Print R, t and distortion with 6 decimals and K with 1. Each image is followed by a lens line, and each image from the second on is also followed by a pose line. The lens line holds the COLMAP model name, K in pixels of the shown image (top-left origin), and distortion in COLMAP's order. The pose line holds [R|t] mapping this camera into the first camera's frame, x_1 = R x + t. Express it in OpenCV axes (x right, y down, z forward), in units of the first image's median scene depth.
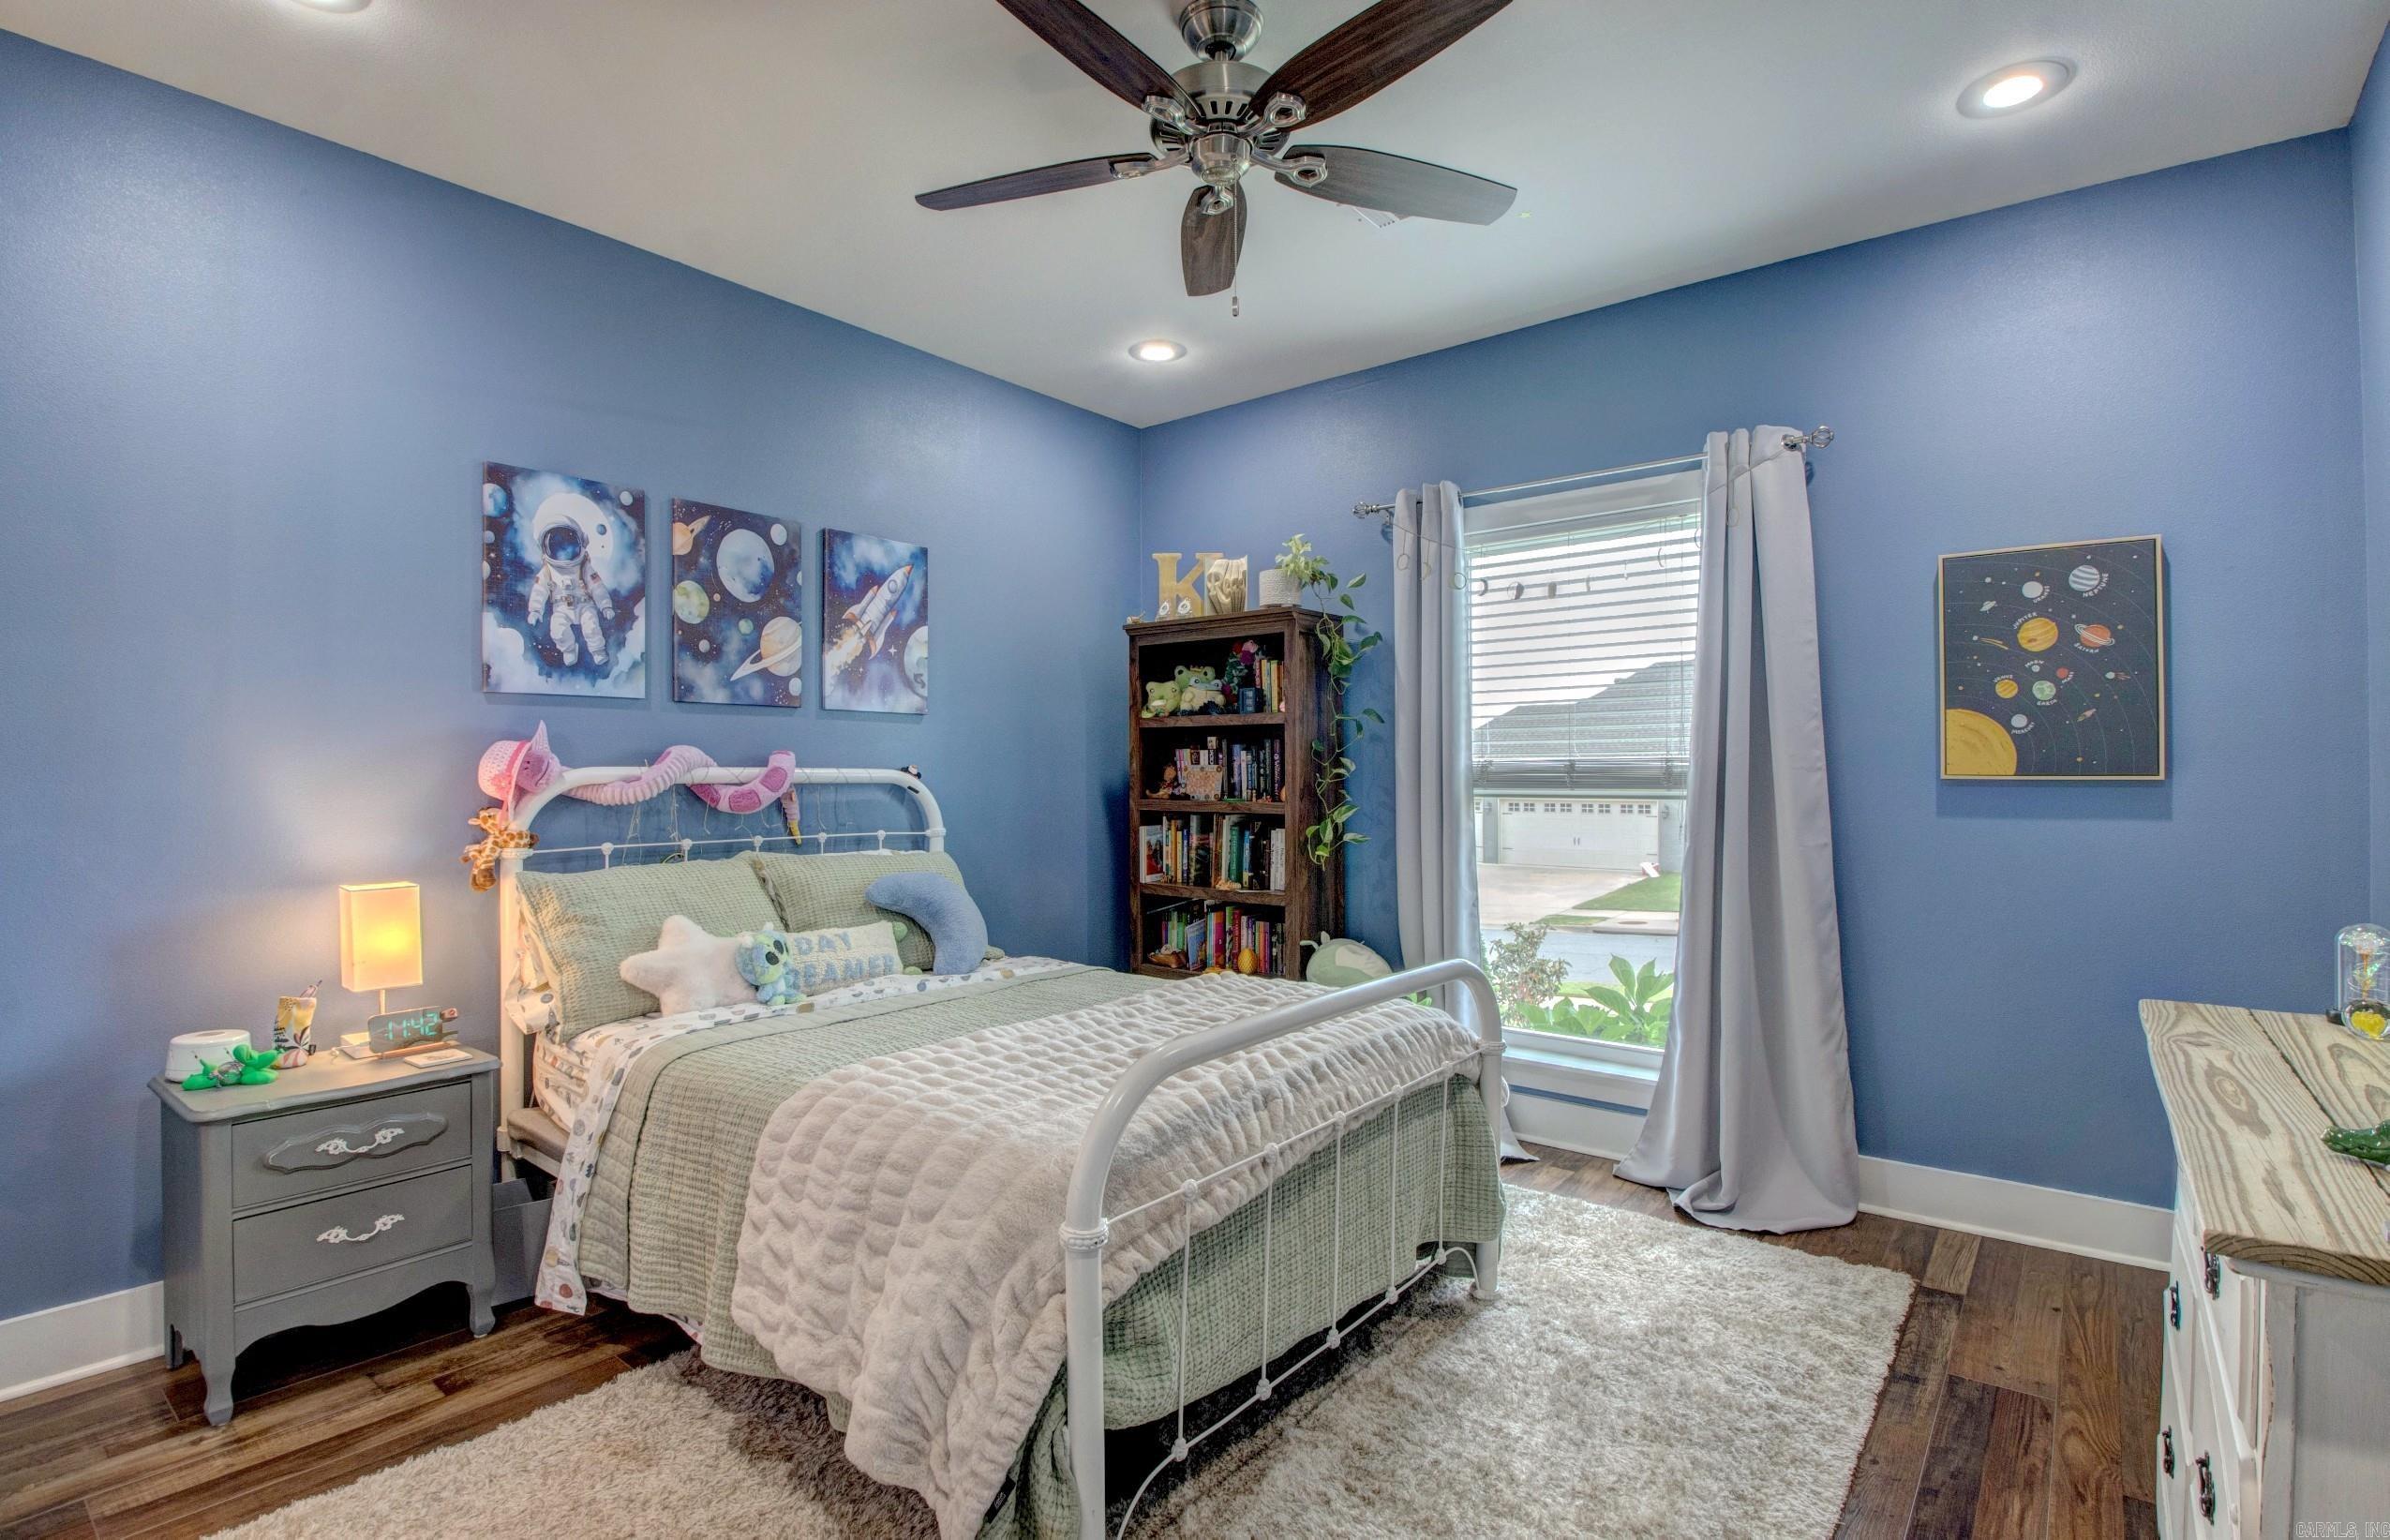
lens RADIAL K [[1115.3, 0, 1186.4], [0, 1115.3, 760.0], [0, 0, 1]] dist [0.019616, -0.032819]
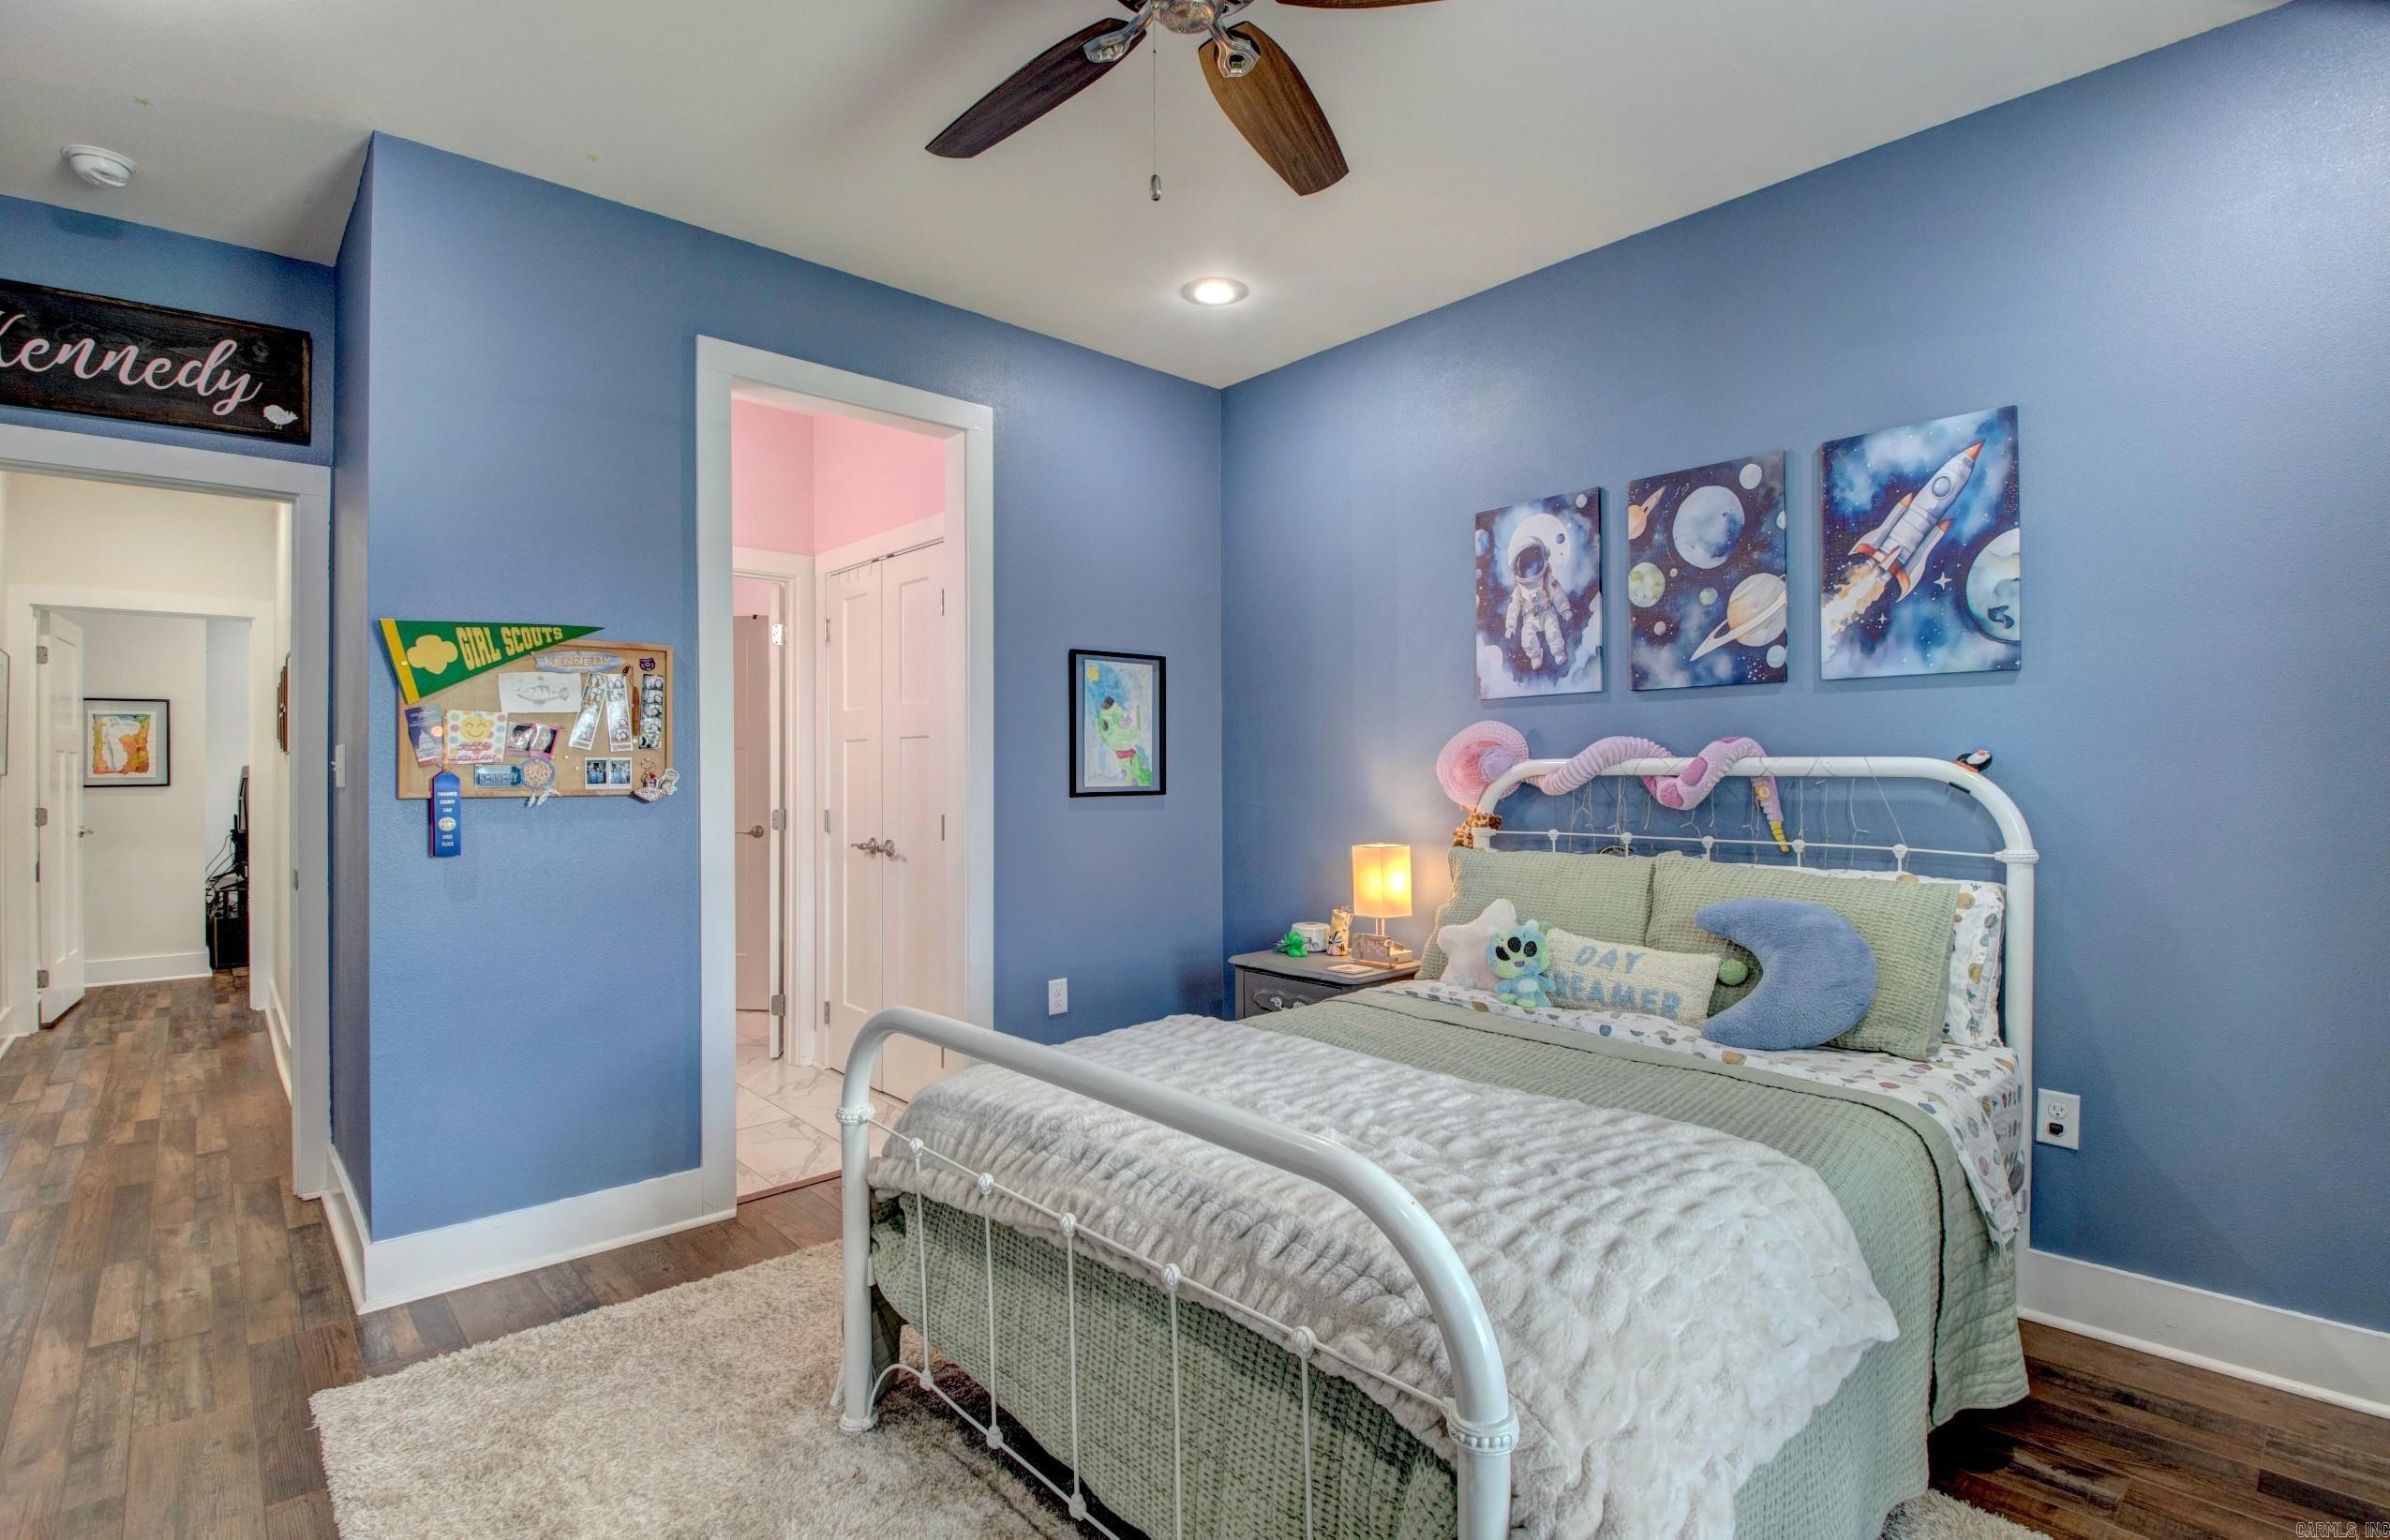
lens RADIAL K [[1115.3, 0, 1186.4], [0, 1115.3, 760.0], [0, 0, 1]] dist [0.019616, -0.032819]
pose [[-0.166704, 0.001338, -0.986006, 0.564790], [0.024643, 0.999692, -0.002810, 0.001215], [0.985699, -0.024766, -0.166686, 0.771647]]
